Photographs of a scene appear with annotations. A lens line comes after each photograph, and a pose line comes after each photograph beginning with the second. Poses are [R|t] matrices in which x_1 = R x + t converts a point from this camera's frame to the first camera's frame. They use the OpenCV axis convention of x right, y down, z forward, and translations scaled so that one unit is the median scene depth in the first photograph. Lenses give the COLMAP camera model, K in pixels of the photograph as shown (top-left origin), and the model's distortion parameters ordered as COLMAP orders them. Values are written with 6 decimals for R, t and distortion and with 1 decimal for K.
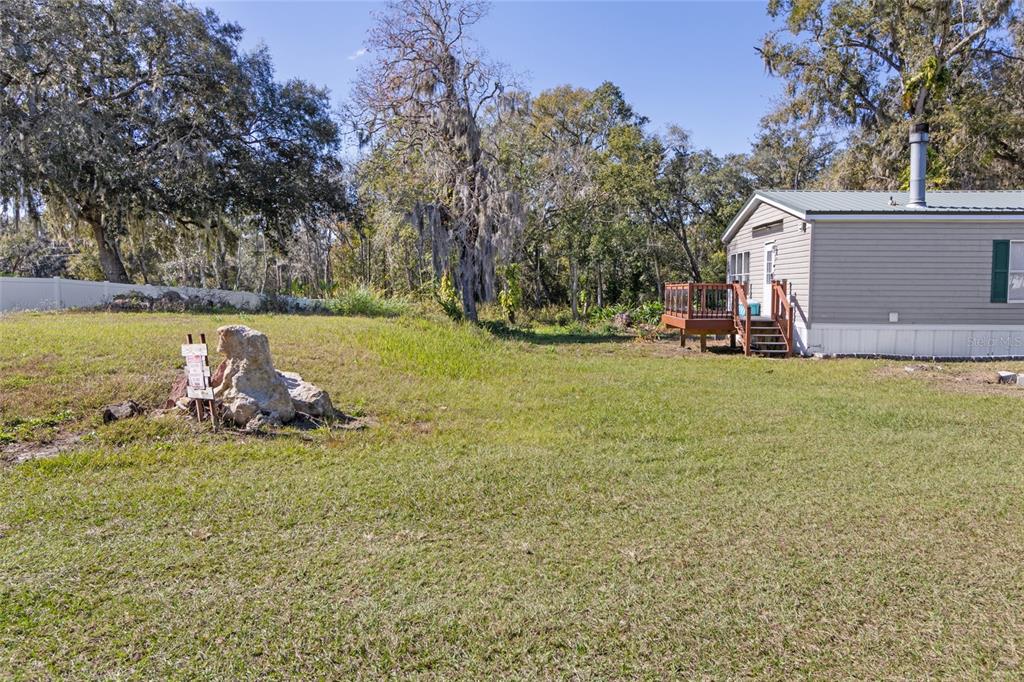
lens RADIAL K [[803.0, 0, 511.6], [0, 803.0, 340.4], [0, 0, 1]] dist [0.030438, -0.001344]
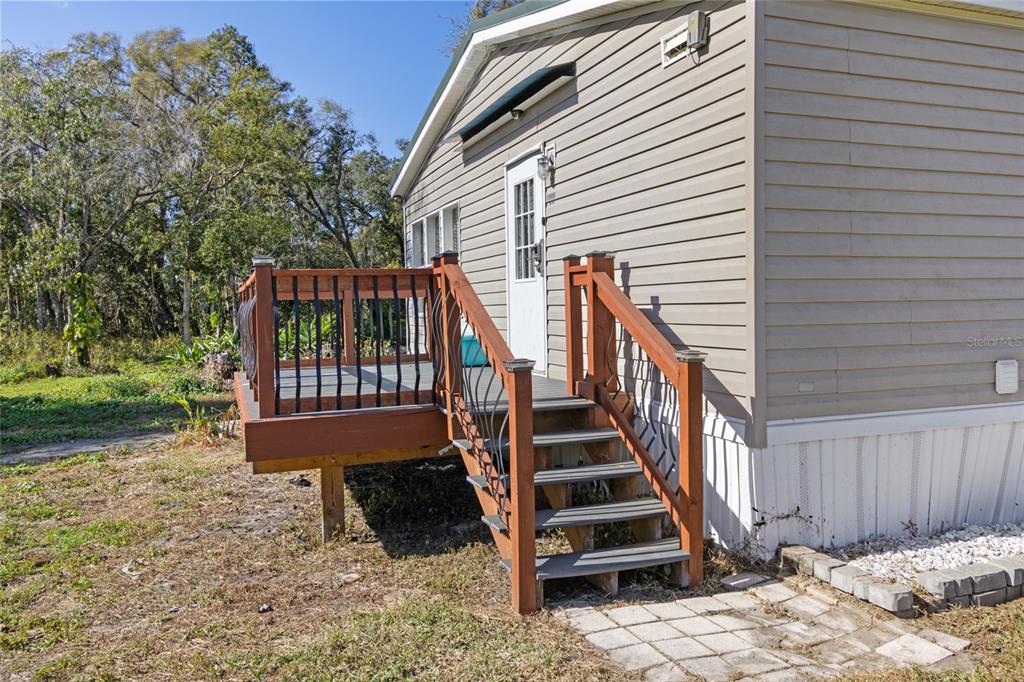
lens RADIAL K [[803.0, 0, 511.5], [0, 803.0, 340.7], [0, 0, 1]] dist [0.030438, -0.001344]
pose [[0.922790, -0.041413, 0.383071, 0.169866], [0.050623, 0.998620, -0.013988, -0.036322], [-0.381963, 0.032300, 0.923613, 0.645276]]
